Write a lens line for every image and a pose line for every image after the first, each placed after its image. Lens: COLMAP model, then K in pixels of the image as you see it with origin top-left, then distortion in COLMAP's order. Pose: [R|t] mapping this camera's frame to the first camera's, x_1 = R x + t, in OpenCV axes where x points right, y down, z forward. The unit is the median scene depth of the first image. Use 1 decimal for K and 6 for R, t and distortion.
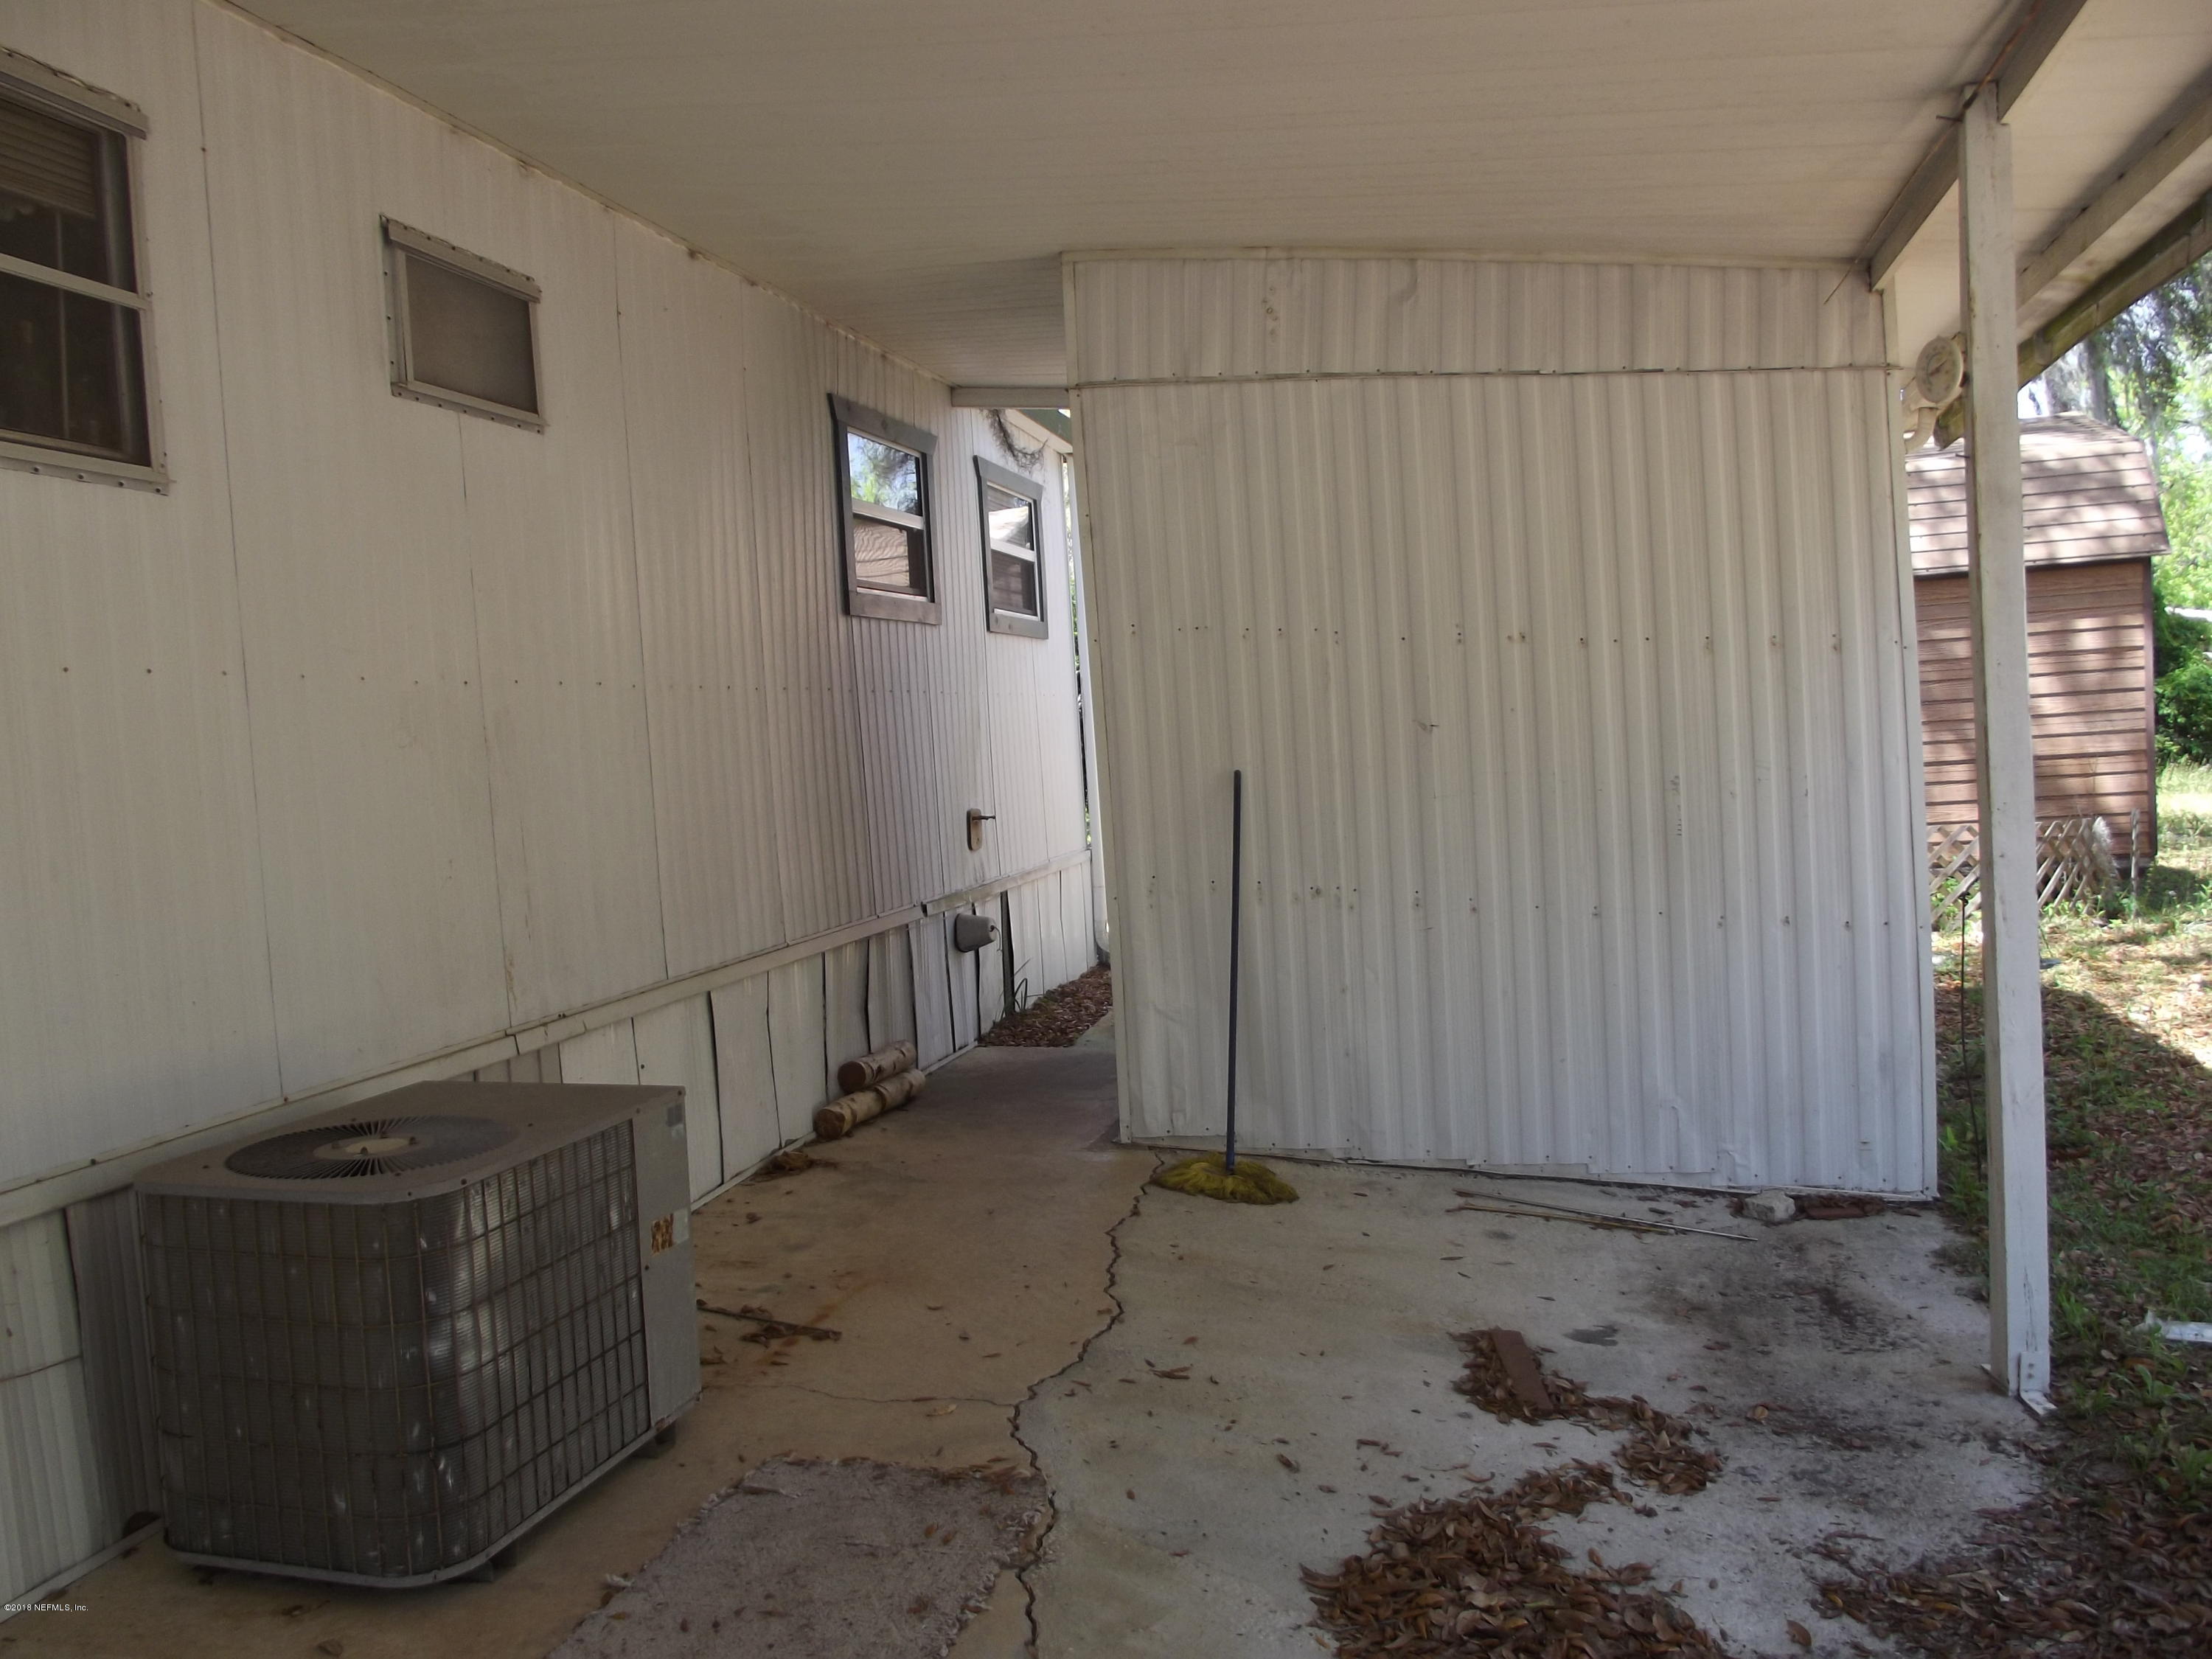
lens RADIAL K [[1839.2, 0, 1108.0], [0, 1839.2, 828.5], [0, 0, 1]] dist [-0.040897, 0.006102]
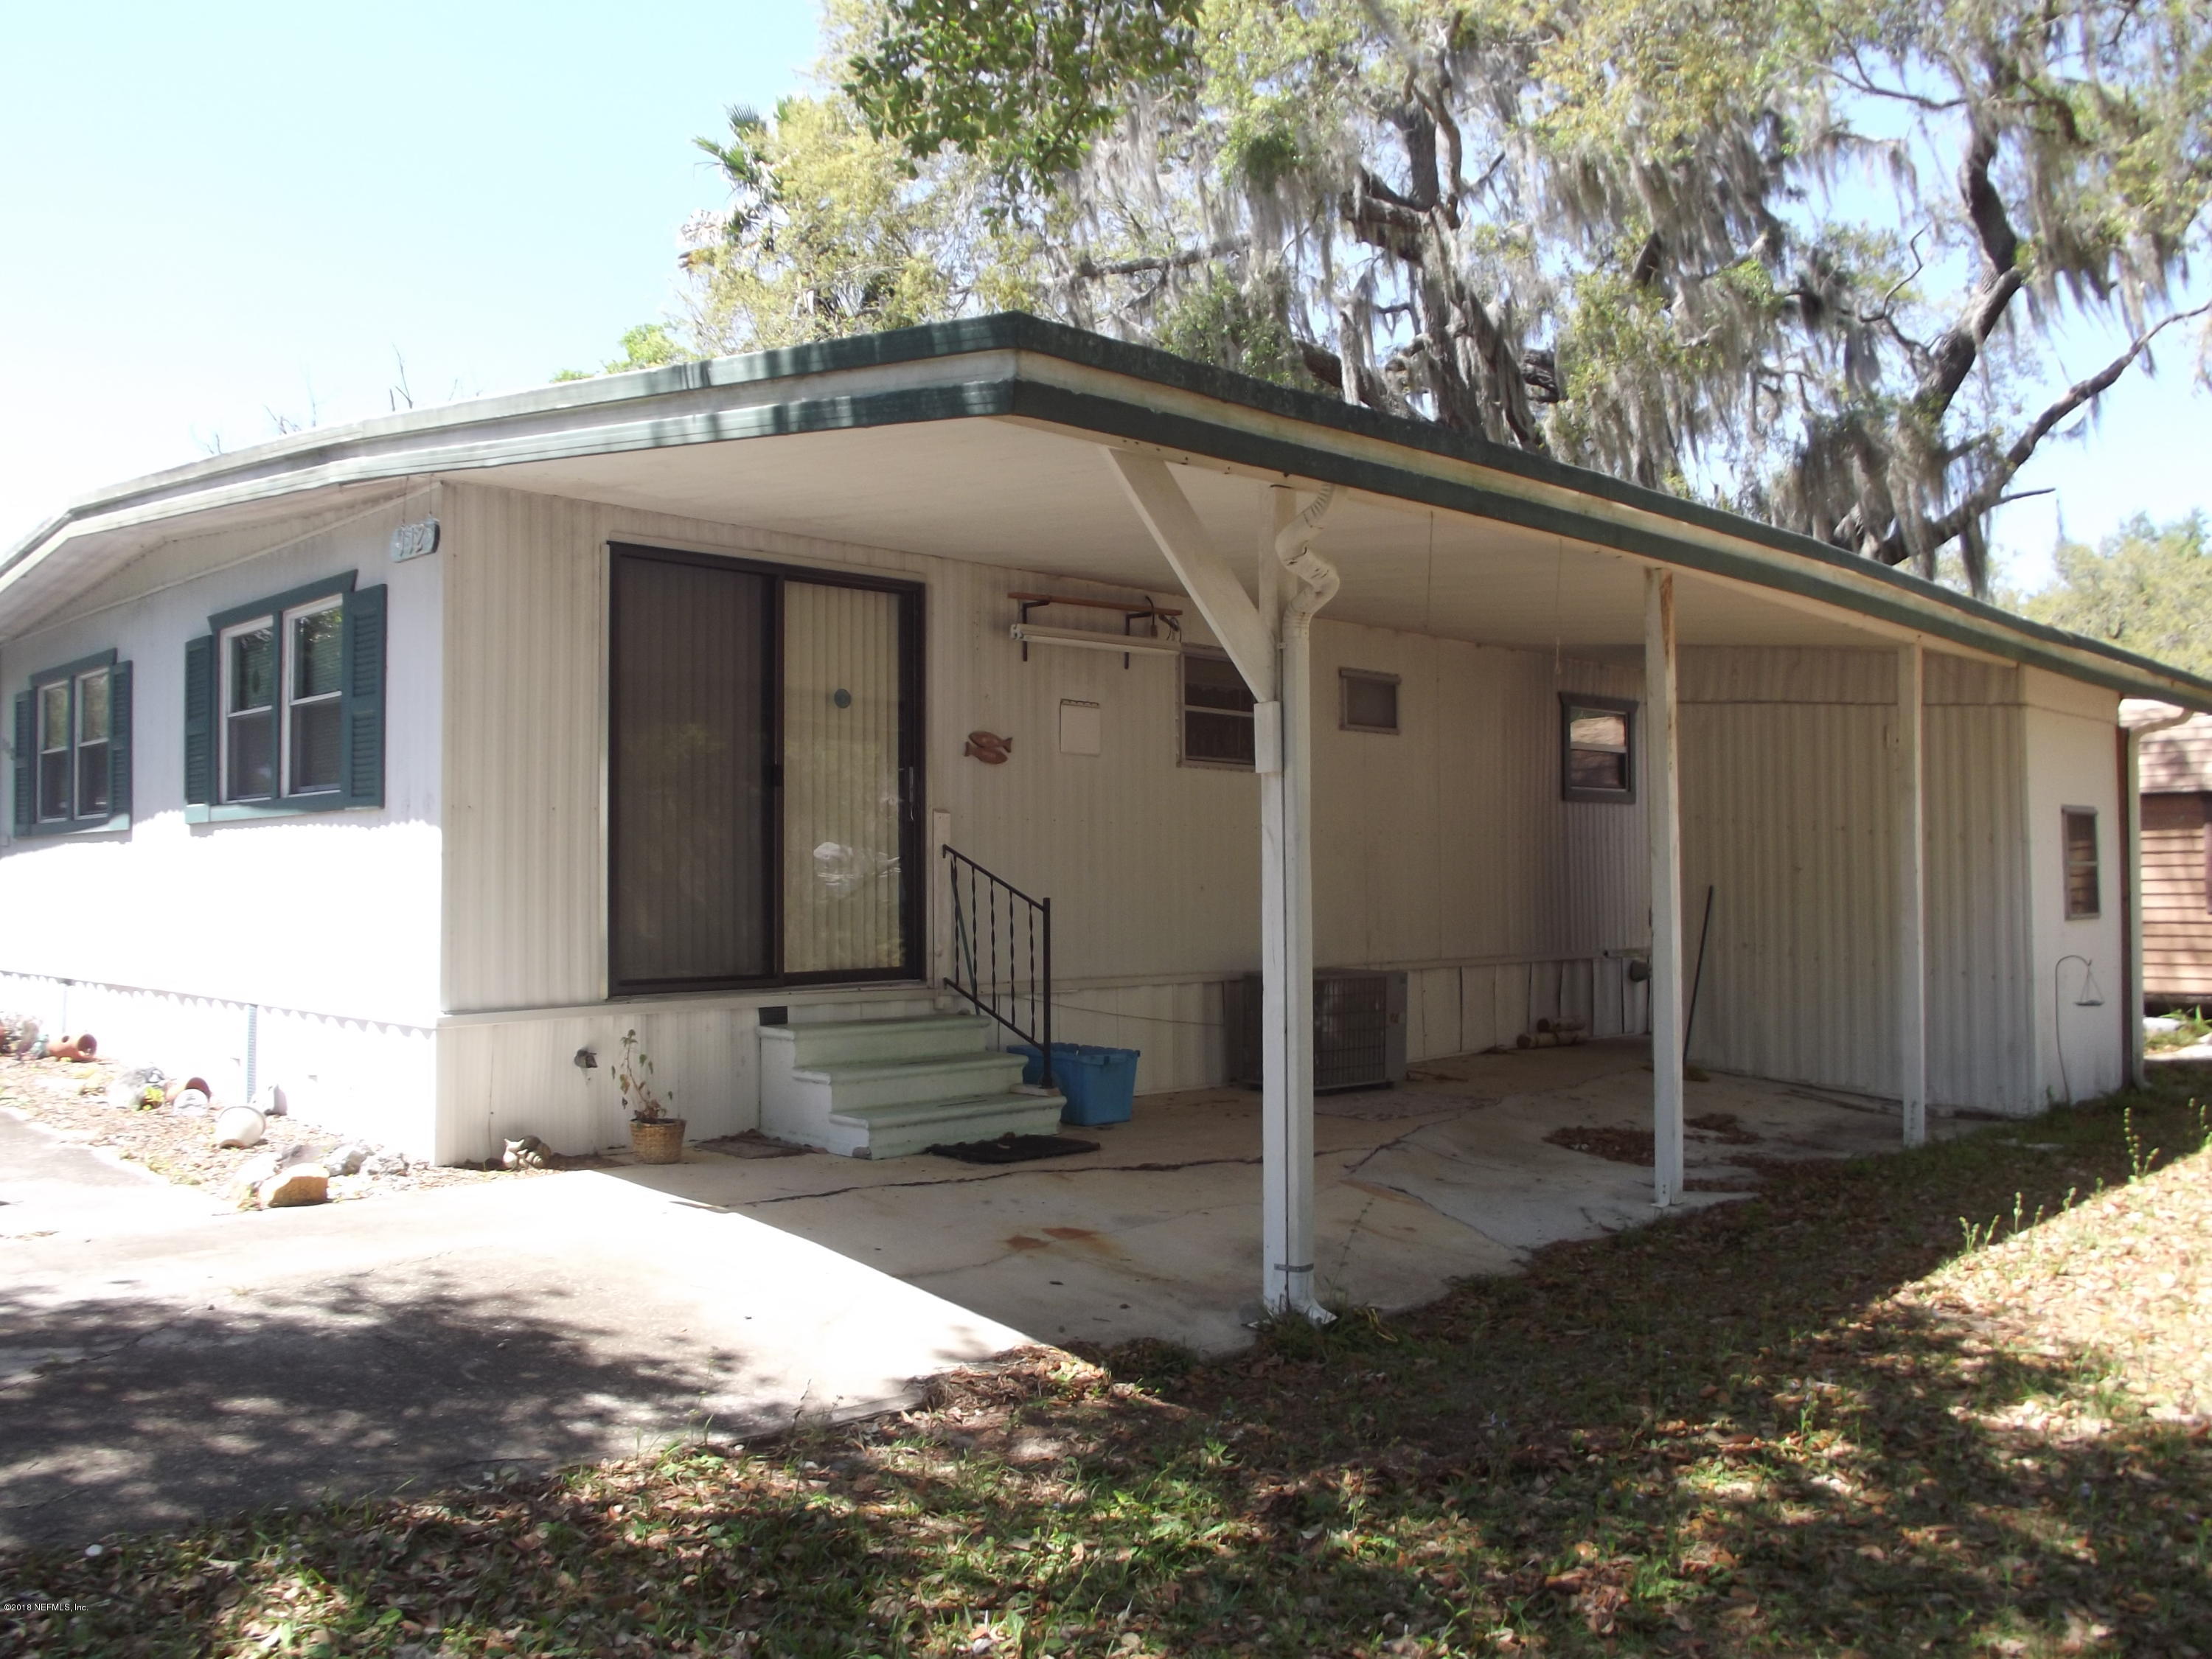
lens RADIAL K [[1839.2, 0, 1103.0], [0, 1839.2, 829.6], [0, 0, 1]] dist [-0.040897, 0.006102]
pose [[0.852975, 0.042612, -0.520209, 0.570106], [-0.076641, 0.996084, -0.044074, 0.051499], [0.516294, 0.077463, 0.852901, -1.170130]]
